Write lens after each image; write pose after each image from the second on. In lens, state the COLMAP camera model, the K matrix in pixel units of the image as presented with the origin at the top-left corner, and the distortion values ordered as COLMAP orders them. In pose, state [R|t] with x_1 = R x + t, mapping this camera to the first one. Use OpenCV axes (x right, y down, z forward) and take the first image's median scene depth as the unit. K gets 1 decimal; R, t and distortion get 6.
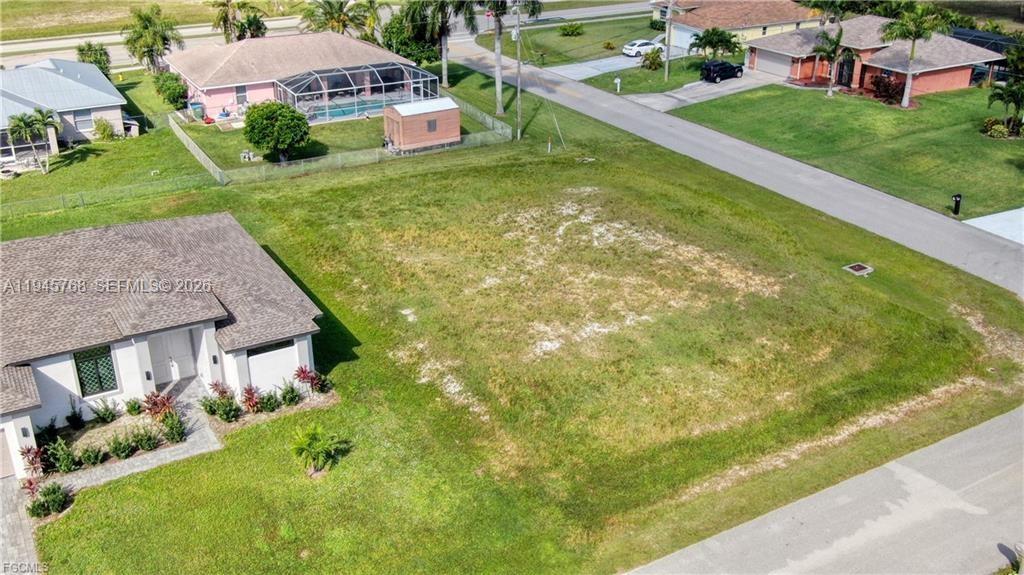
lens RADIAL K [[998.8, 0, 510.3], [0, 998.8, 290.6], [0, 0, 1]] dist [-0.004799, 0.000000]
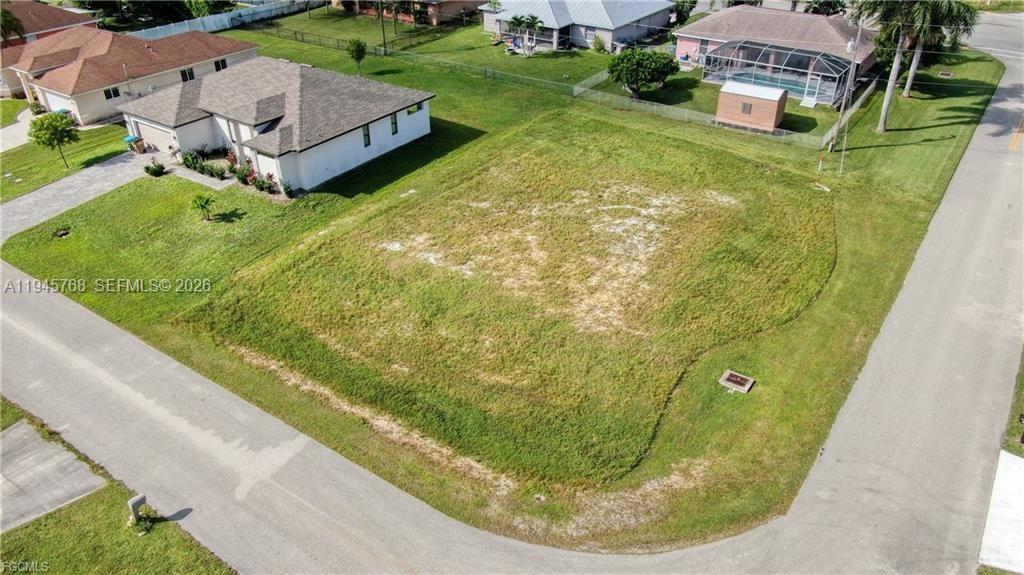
lens RADIAL K [[743.6, 0, 513.6], [0, 743.6, 285.8], [0, 0, 1]] dist [-0.021658, 0.012250]
pose [[0.428563, 0.480698, -0.765025, 0.702294], [-0.375193, 0.864950, 0.333305, -0.227631], [0.821927, 0.144190, 0.551040, 0.485398]]
